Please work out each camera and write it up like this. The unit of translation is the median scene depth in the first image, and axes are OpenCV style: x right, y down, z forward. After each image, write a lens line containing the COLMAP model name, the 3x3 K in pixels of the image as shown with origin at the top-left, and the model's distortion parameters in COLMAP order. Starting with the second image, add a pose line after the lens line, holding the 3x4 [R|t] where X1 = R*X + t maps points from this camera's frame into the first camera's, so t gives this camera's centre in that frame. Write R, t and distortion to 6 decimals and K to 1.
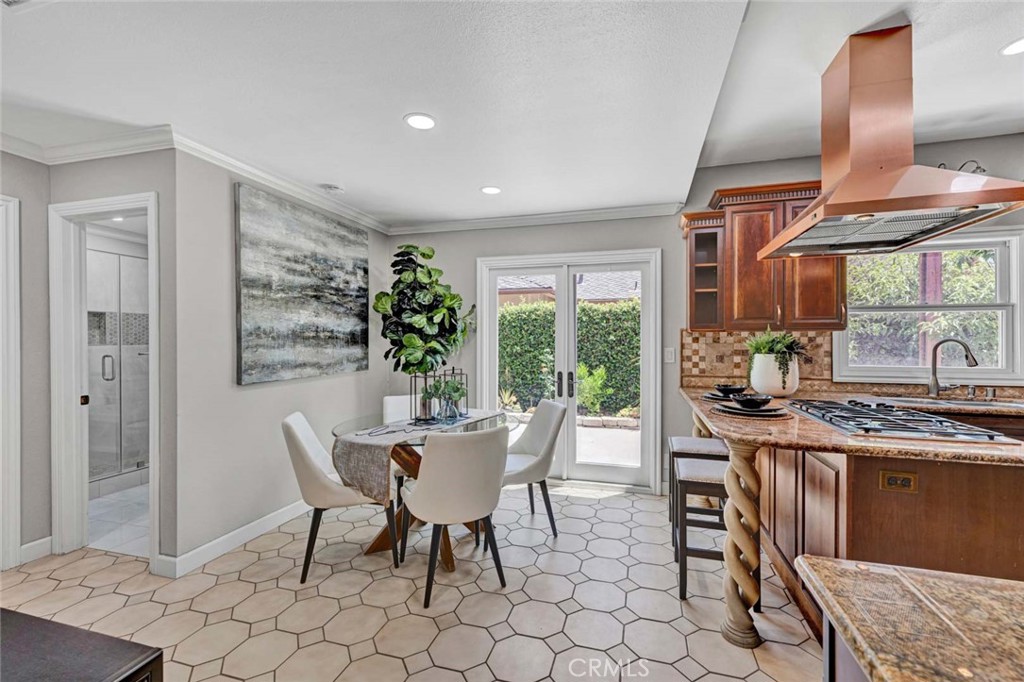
lens RADIAL K [[420.5, 0, 513.6], [0, 420.5, 343.6], [0, 0, 1]] dist [0.002754, -0.001935]
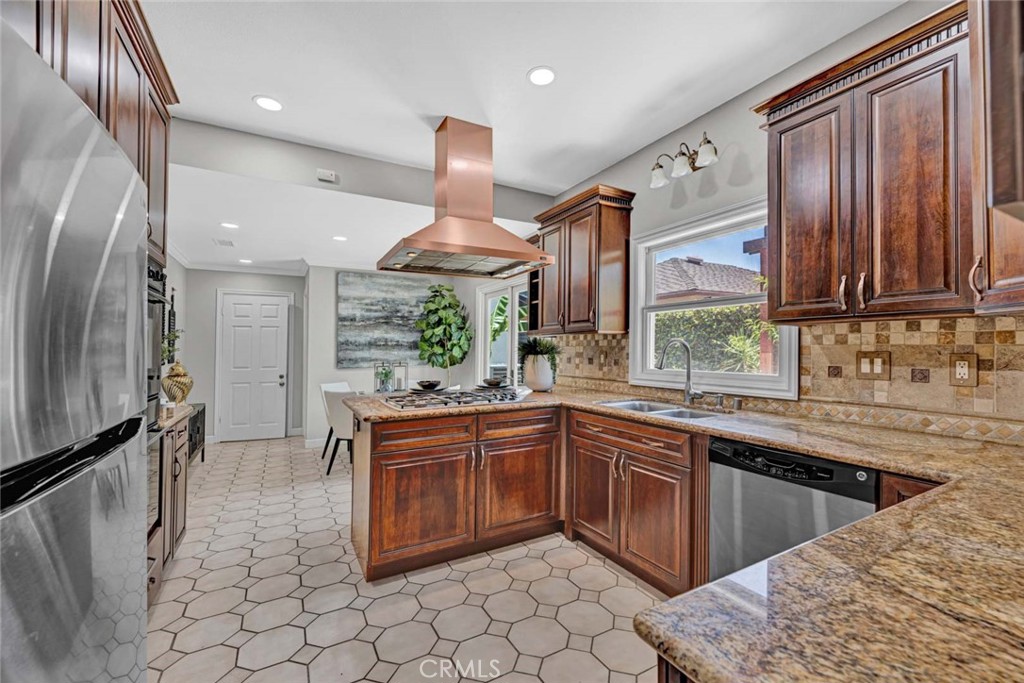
lens RADIAL K [[420.5, 0, 508.7], [0, 420.5, 344.8], [0, 0, 1]] dist [0.002754, -0.001935]
pose [[0.708895, -0.011368, -0.705222, 1.236525], [0.002173, 0.999901, -0.013934, 0.010942], [0.705310, 0.008345, 0.708849, 0.098507]]
